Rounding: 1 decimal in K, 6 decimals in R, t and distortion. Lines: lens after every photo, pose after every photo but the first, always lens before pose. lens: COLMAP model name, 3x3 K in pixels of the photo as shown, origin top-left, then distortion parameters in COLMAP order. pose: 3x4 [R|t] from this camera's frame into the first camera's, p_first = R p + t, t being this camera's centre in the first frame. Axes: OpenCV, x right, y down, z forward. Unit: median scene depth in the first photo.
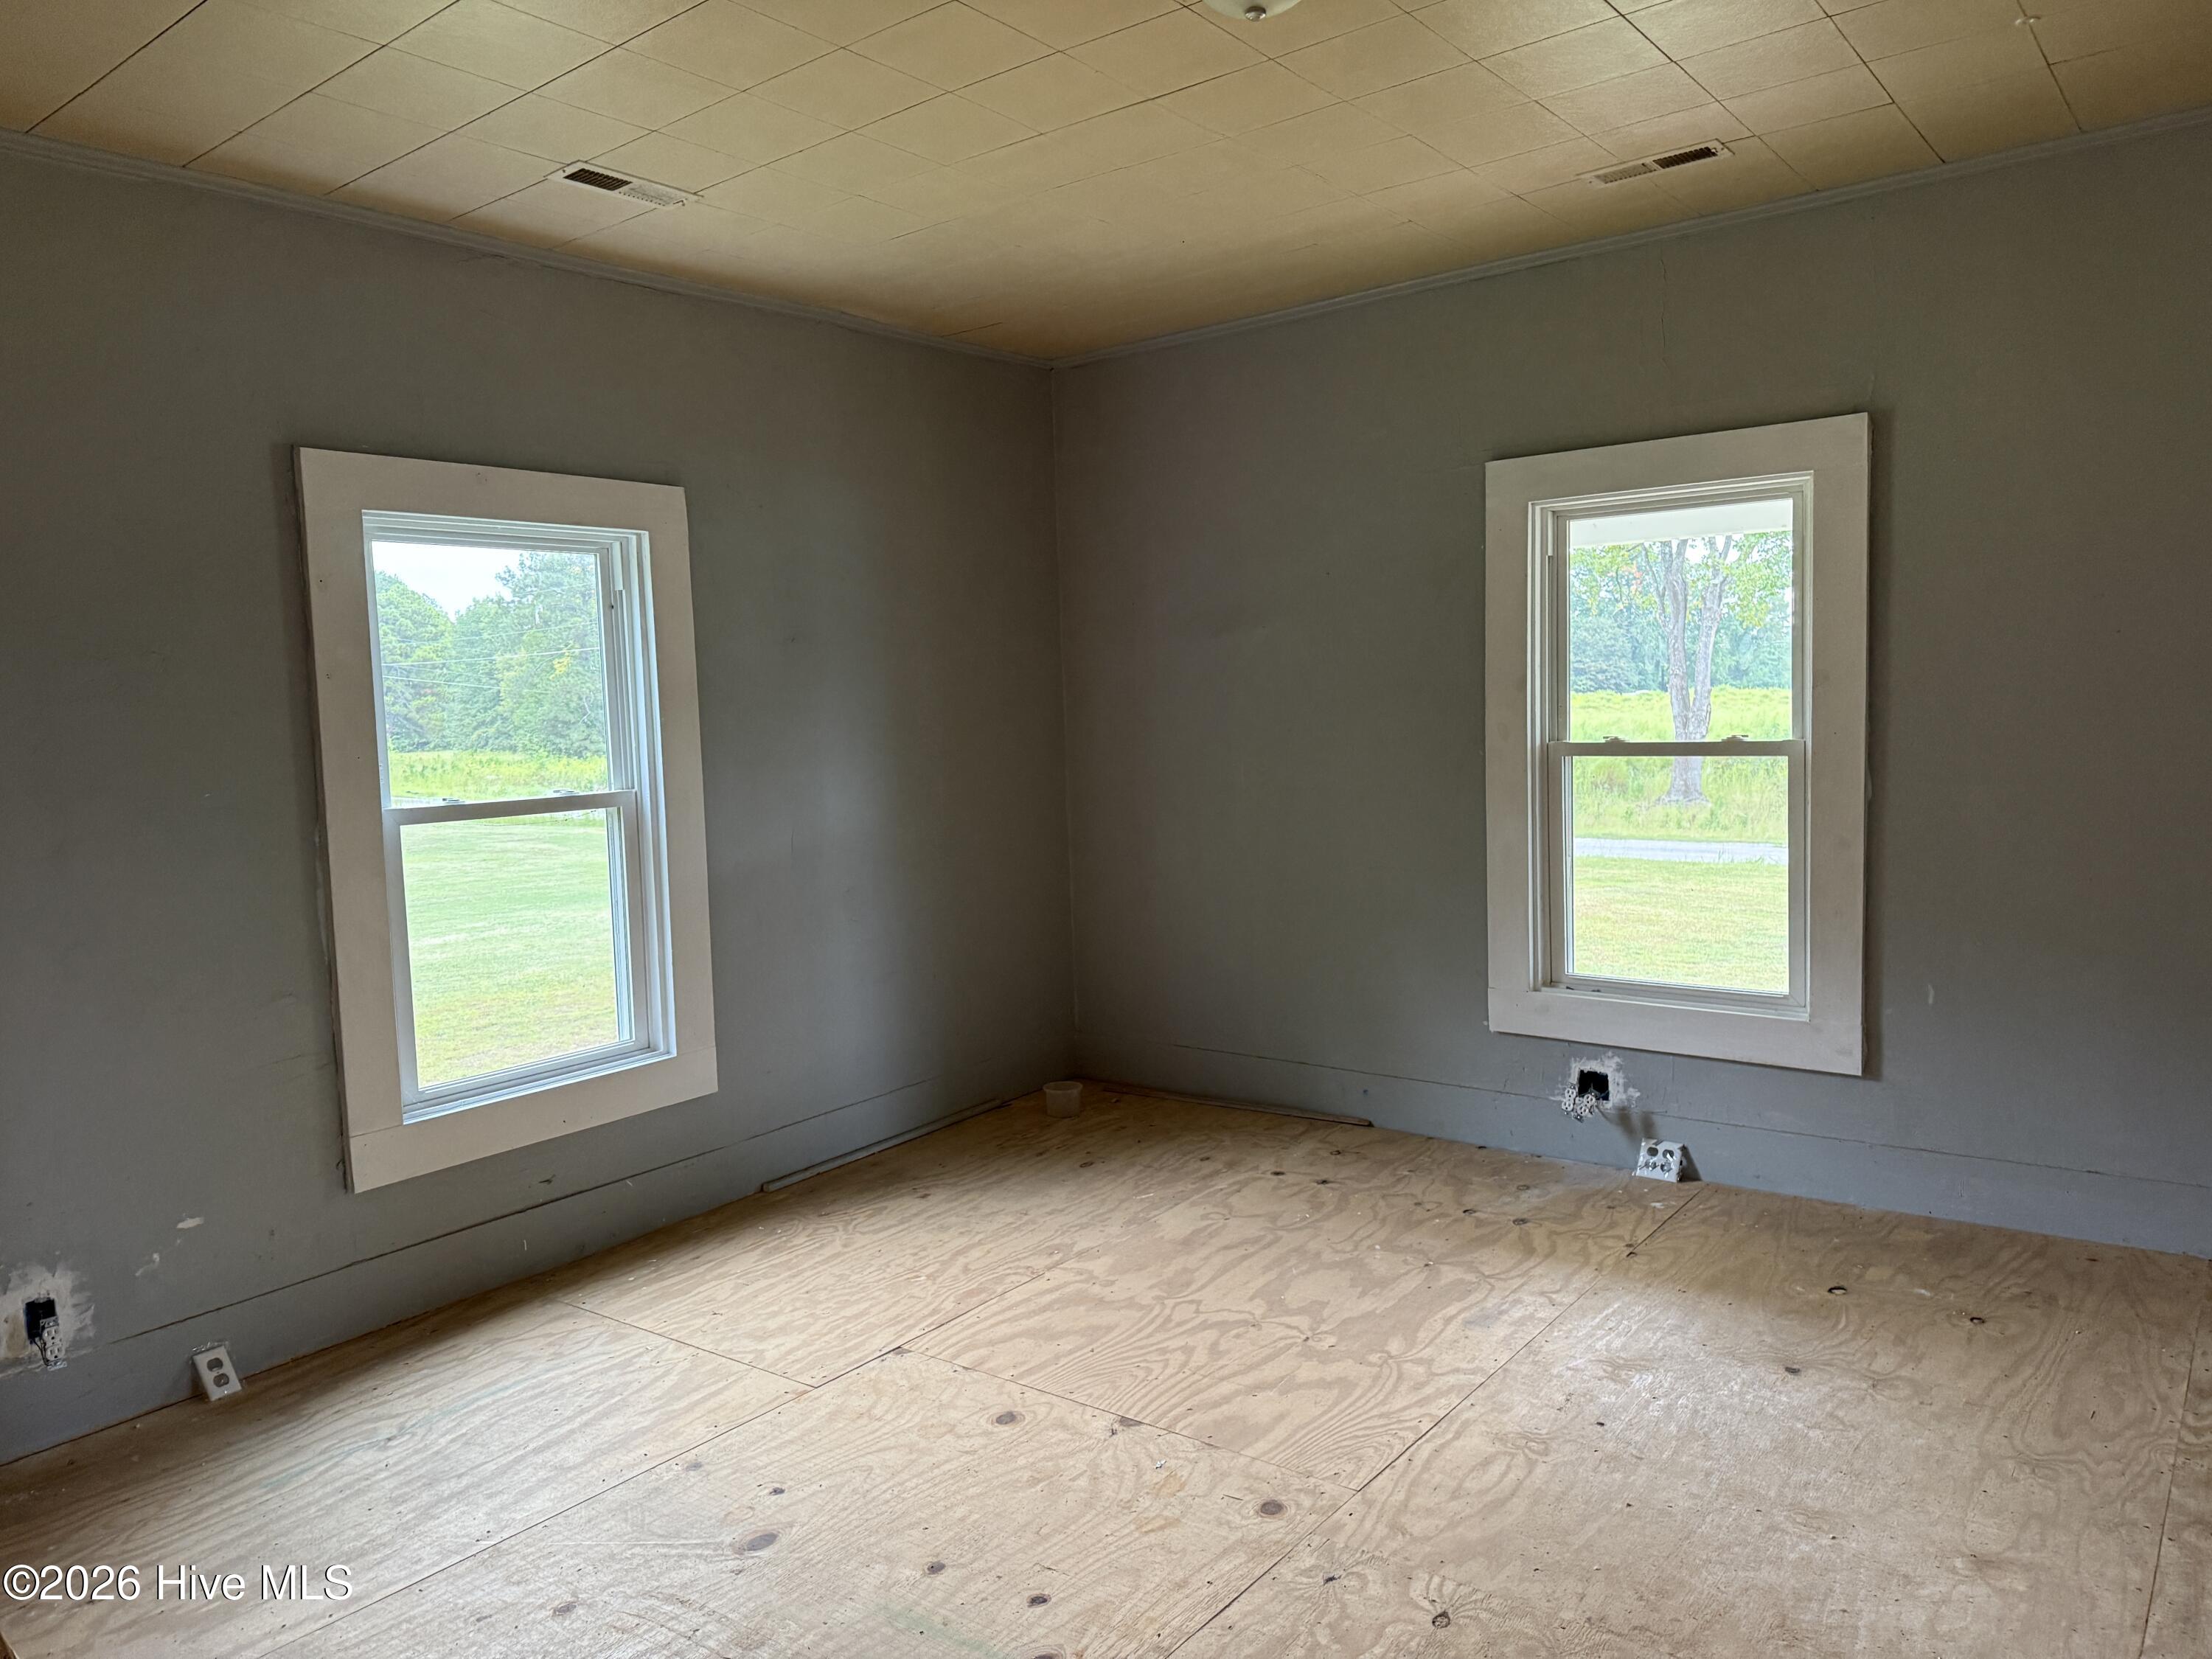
lens RADIAL K [[1529.2, 0, 1106.0], [0, 1529.2, 829.5], [0, 0, 1]] dist [0.126286, -0.215562]
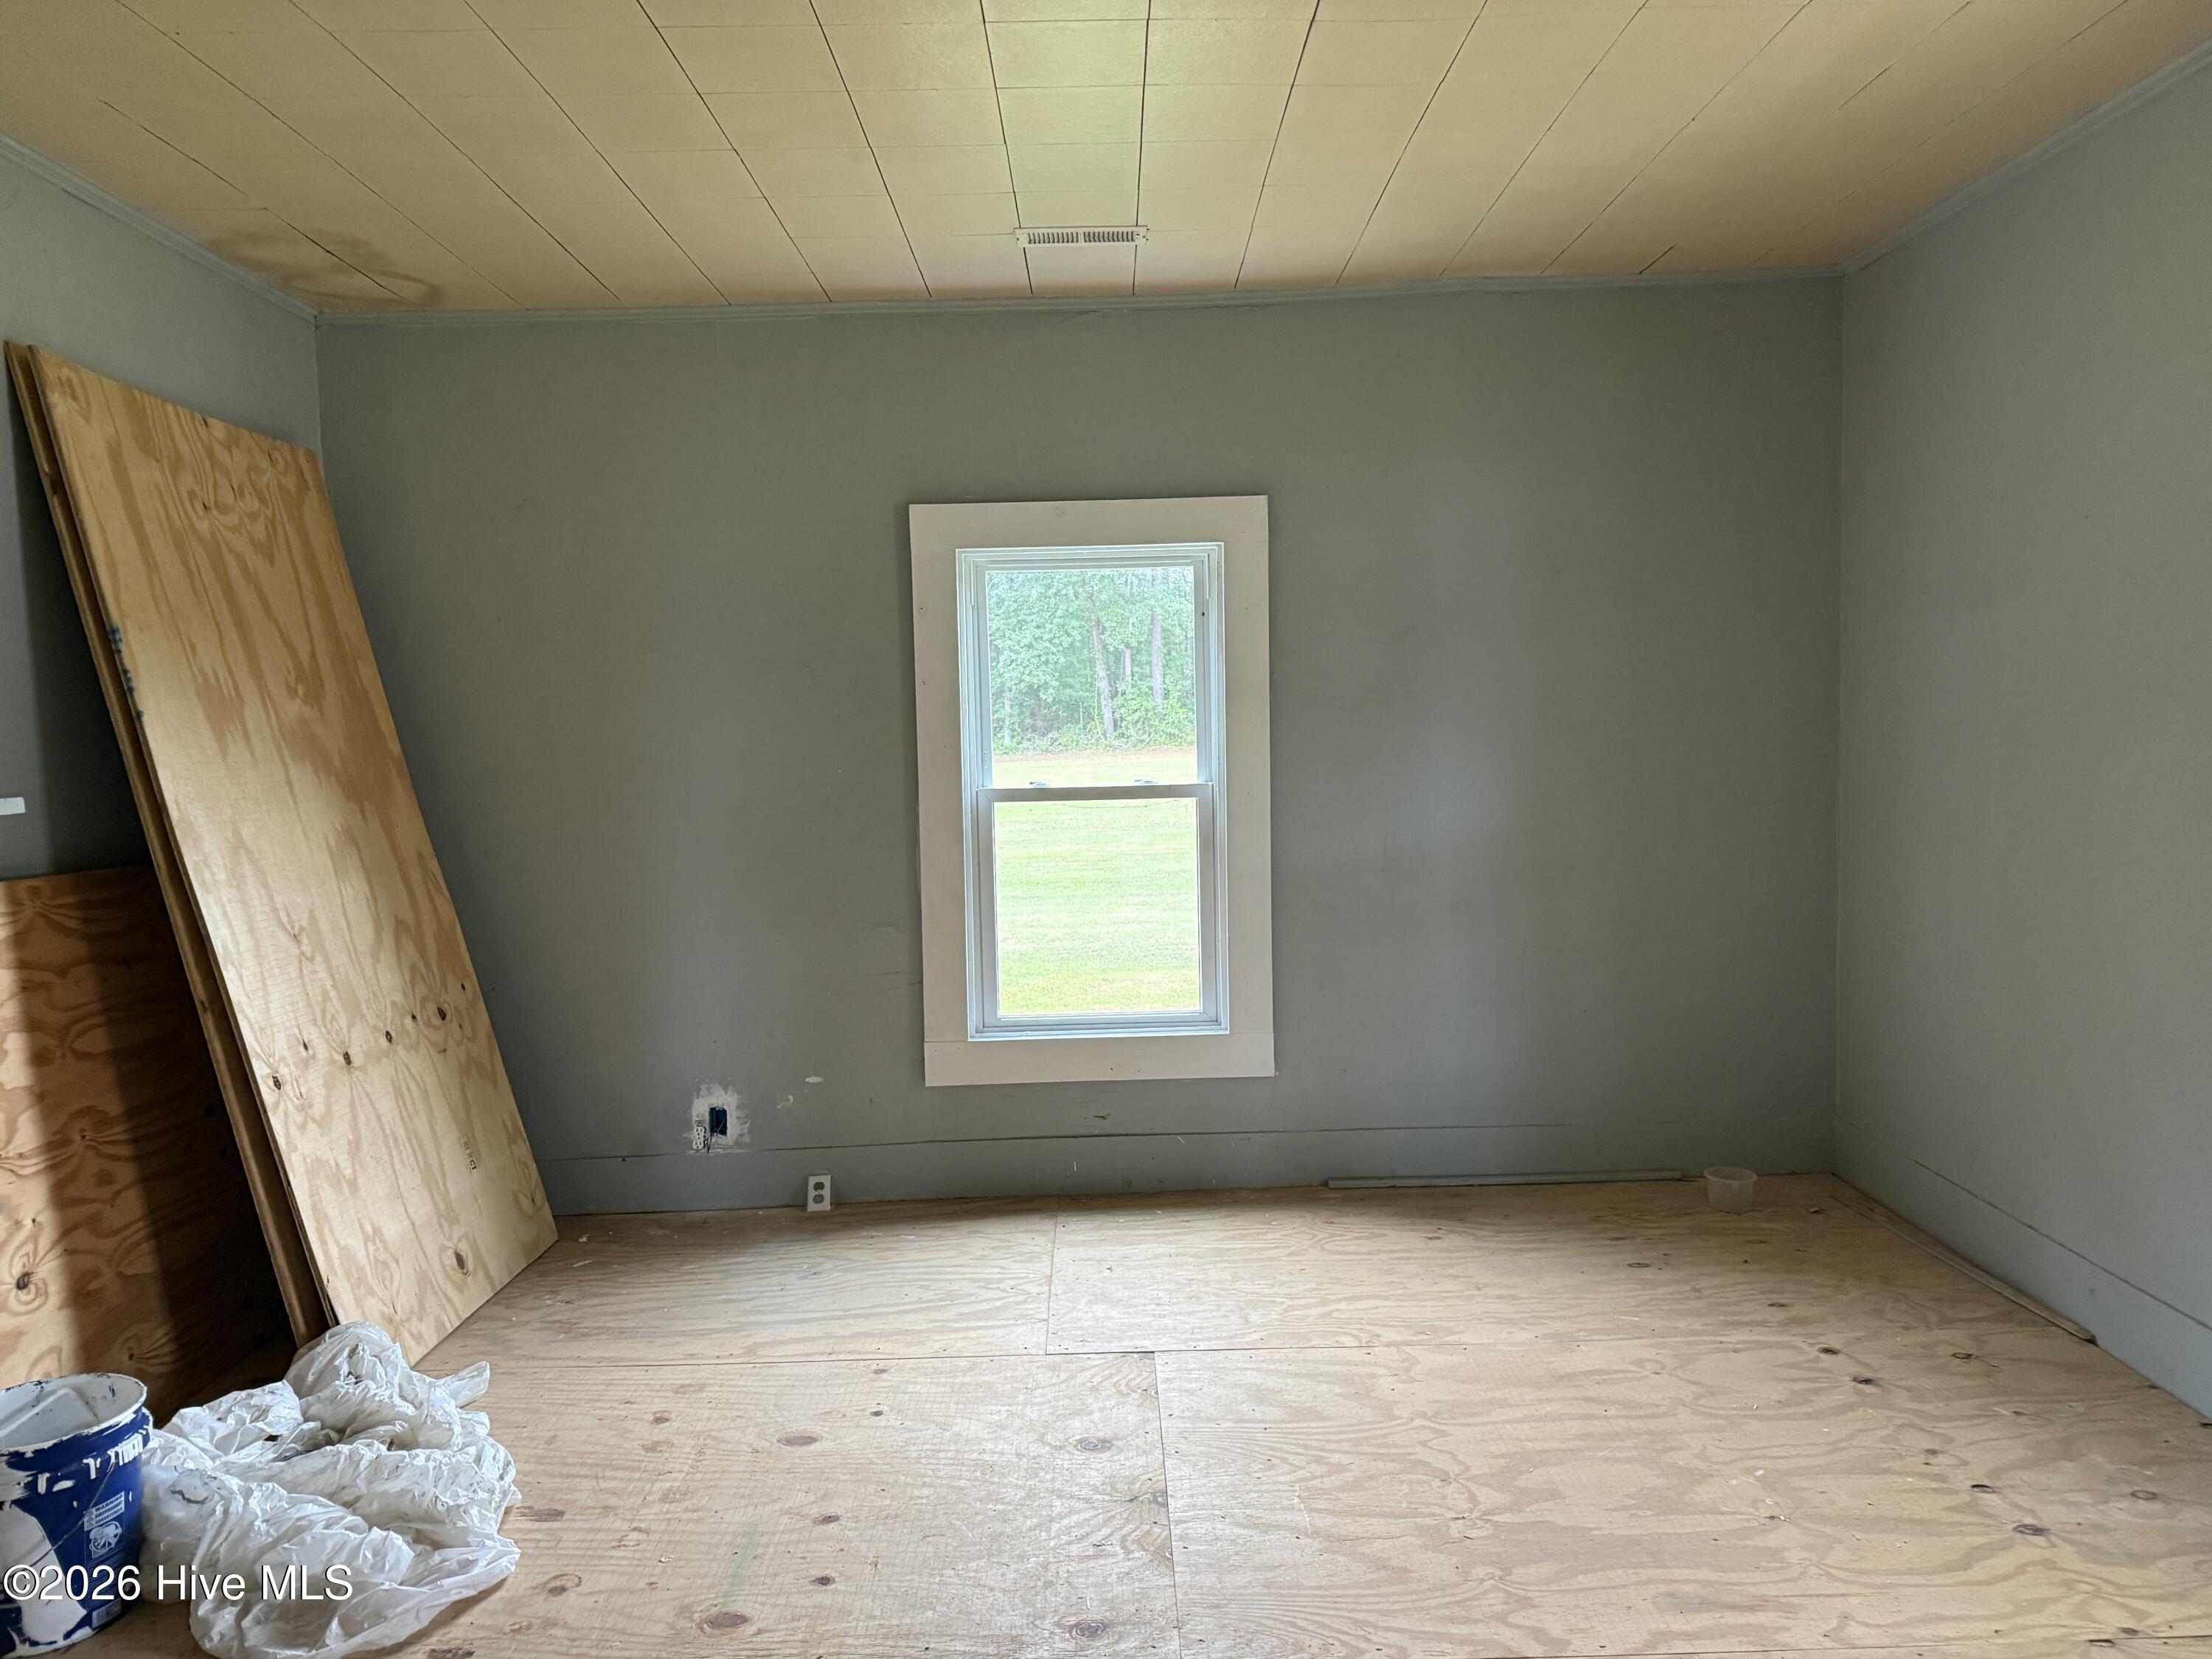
lens RADIAL K [[1558.4, 0, 1106.0], [0, 1558.4, 829.5], [0, 0, 1]] dist [-0.009710, -0.009884]
pose [[0.625376, 0.095754, -0.774427, 0.514802], [-0.071382, 0.995301, 0.065420, -0.062563], [0.777052, 0.014368, 0.629272, 0.275873]]
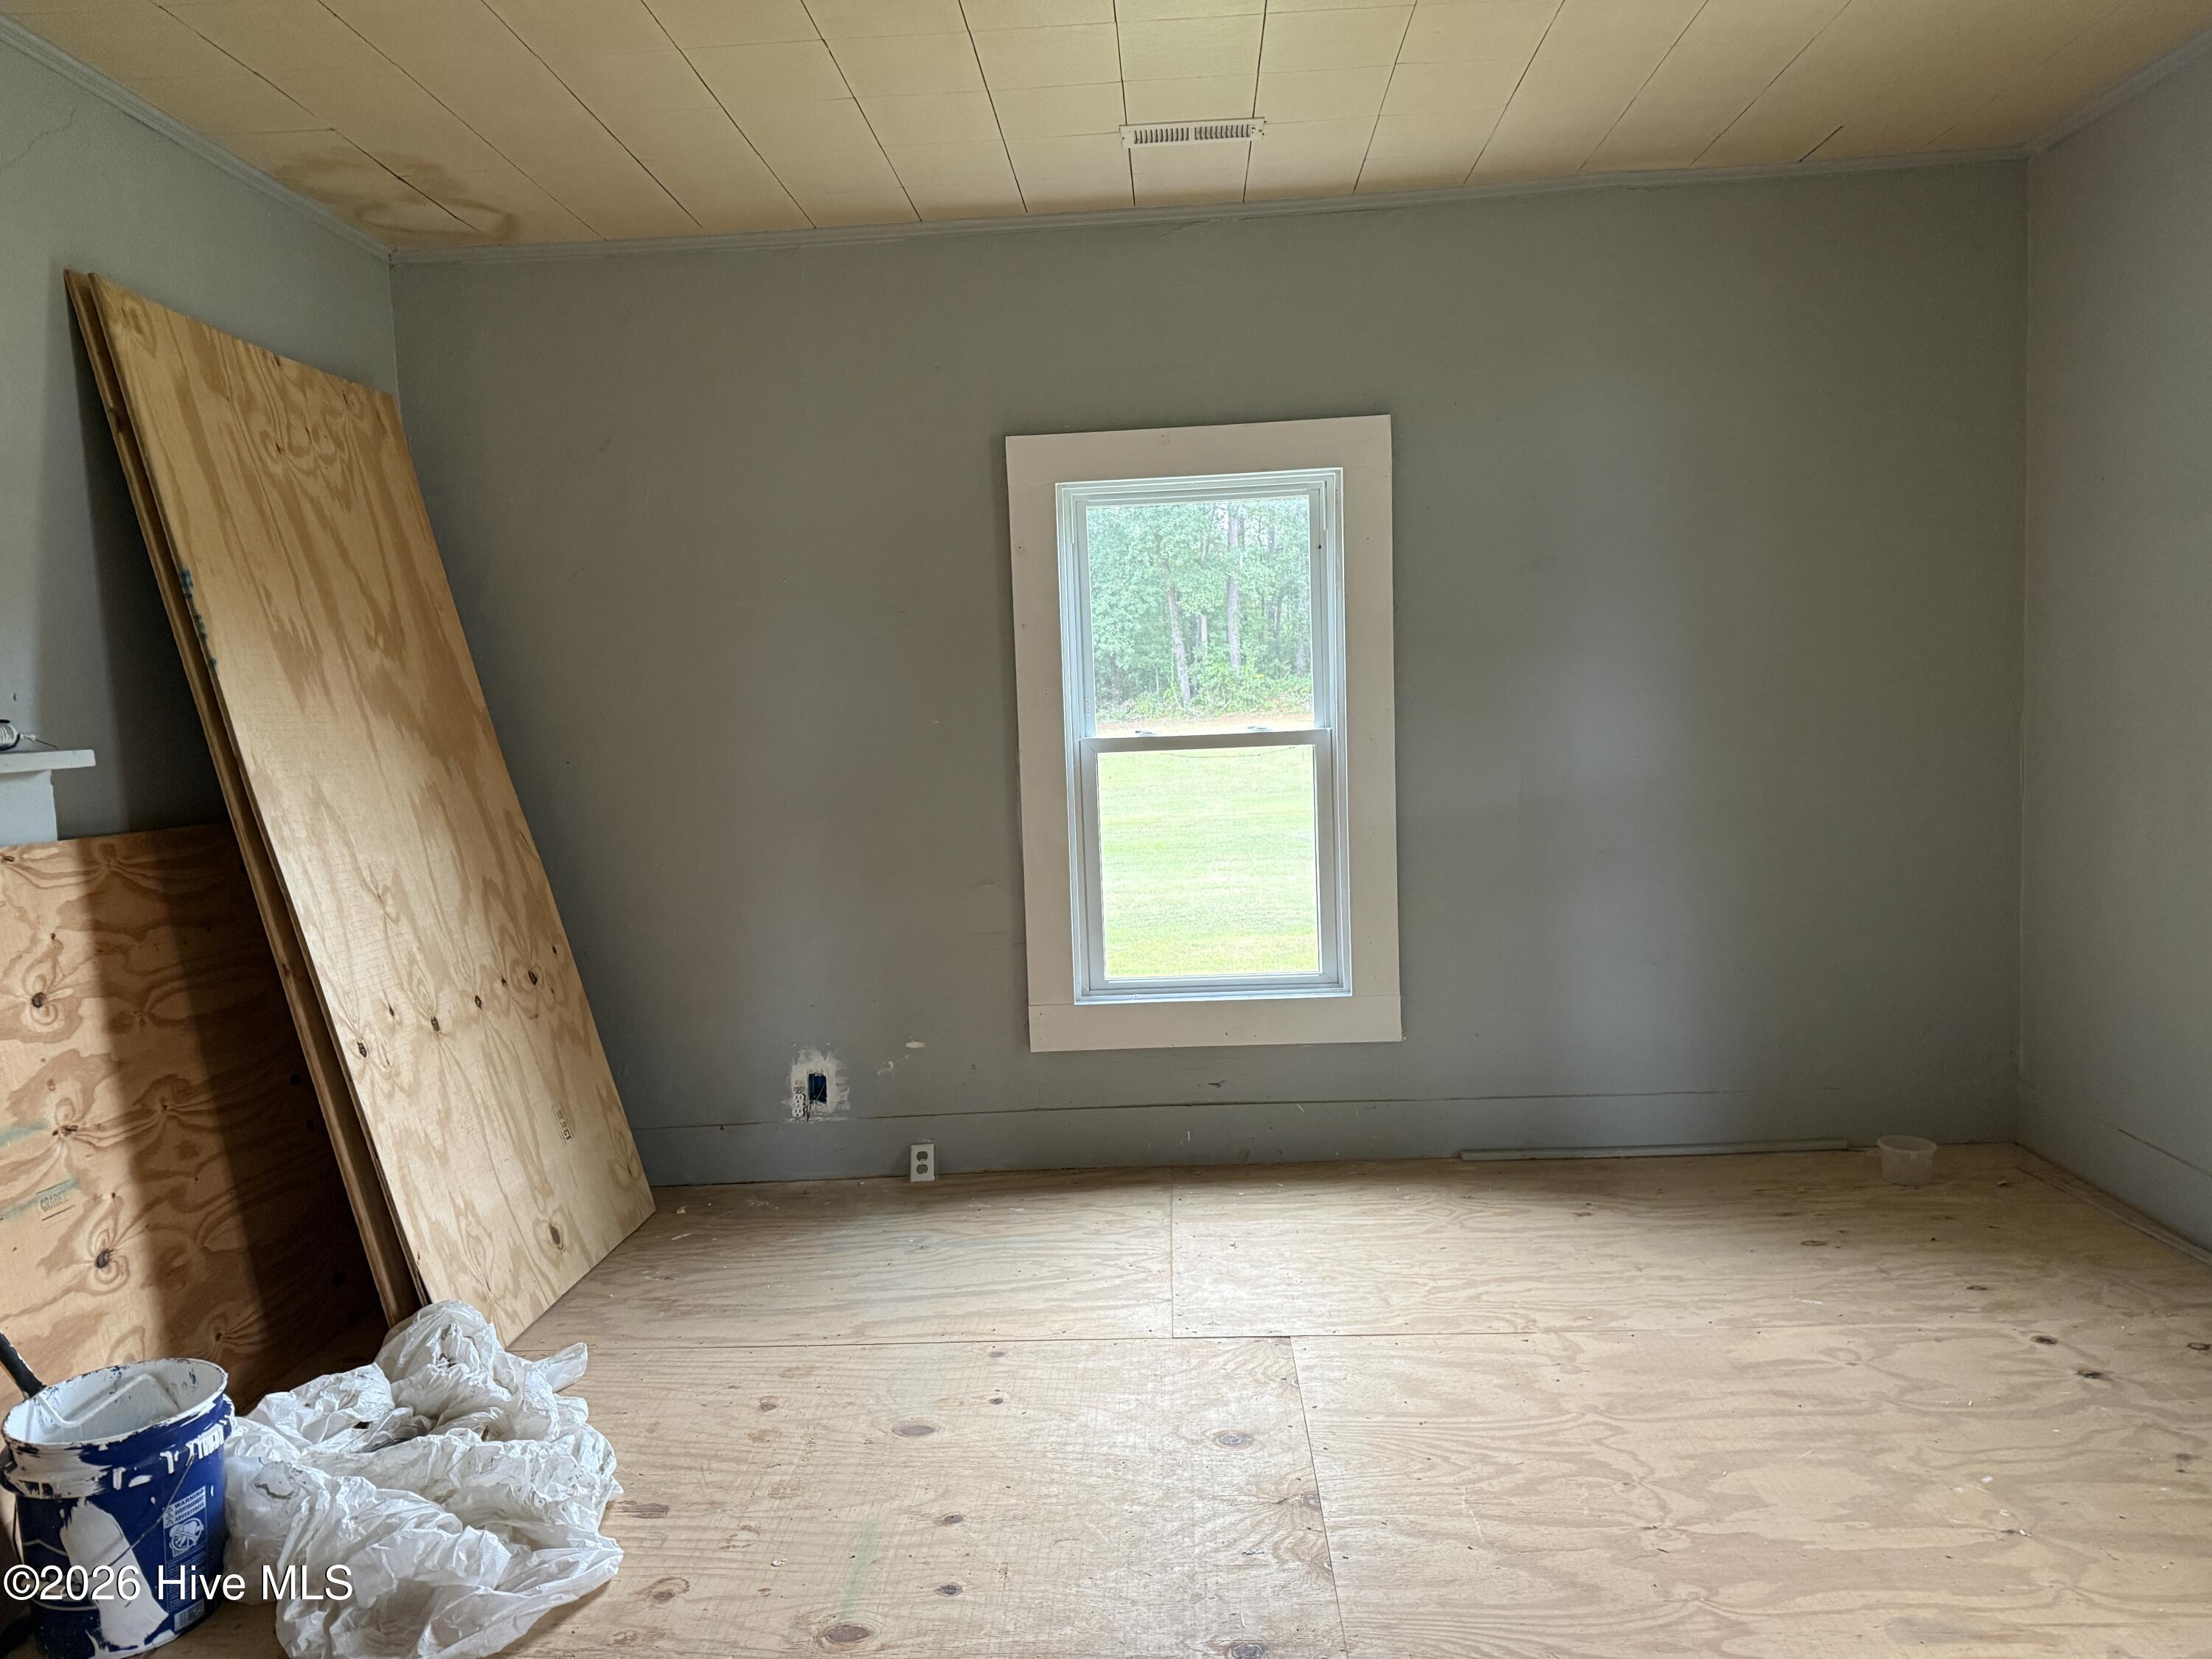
lens RADIAL K [[1552.3, 0, 1085.8], [0, 1552.3, 826.7], [0, 0, 1]] dist [-0.001555, -0.018874]
pose [[0.577988, 0.102207, -0.809619, 0.447883], [-0.053895, 0.994741, 0.087101, -0.043346], [0.814263, -0.006709, 0.580457, 0.297924]]
